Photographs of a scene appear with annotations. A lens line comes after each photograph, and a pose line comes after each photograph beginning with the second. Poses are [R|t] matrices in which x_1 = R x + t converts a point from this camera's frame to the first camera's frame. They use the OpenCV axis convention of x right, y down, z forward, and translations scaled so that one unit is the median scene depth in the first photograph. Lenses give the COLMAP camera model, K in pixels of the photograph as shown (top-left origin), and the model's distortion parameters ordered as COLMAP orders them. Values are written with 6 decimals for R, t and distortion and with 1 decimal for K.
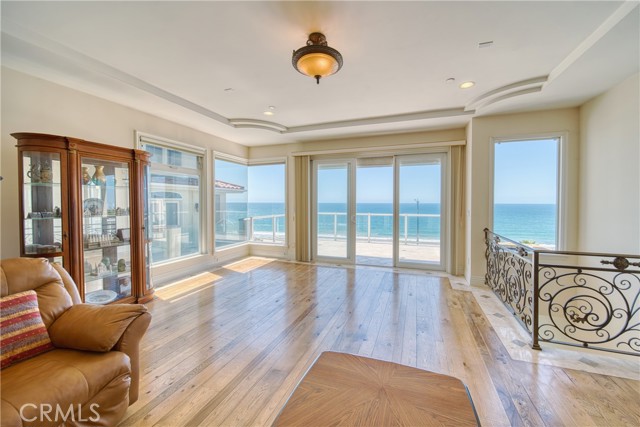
lens RADIAL K [[249.1, 0, 321.6], [0, 249.1, 206.0], [0, 0, 1]] dist [-0.001135, -0.000258]
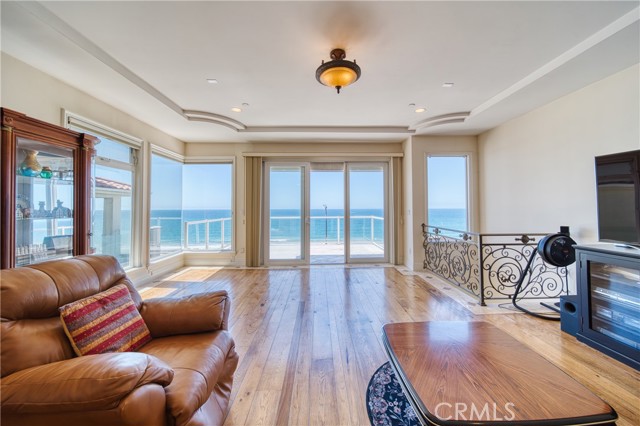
lens RADIAL K [[253.5, 0, 320.3], [0, 253.5, 201.0], [0, 0, 1]] dist [0.000810, -0.000135]
pose [[0.930954, 0.004206, 0.365113, -0.247235], [0.011868, 0.999057, -0.041768, 0.019224], [-0.364944, 0.043217, 0.930026, -0.005247]]
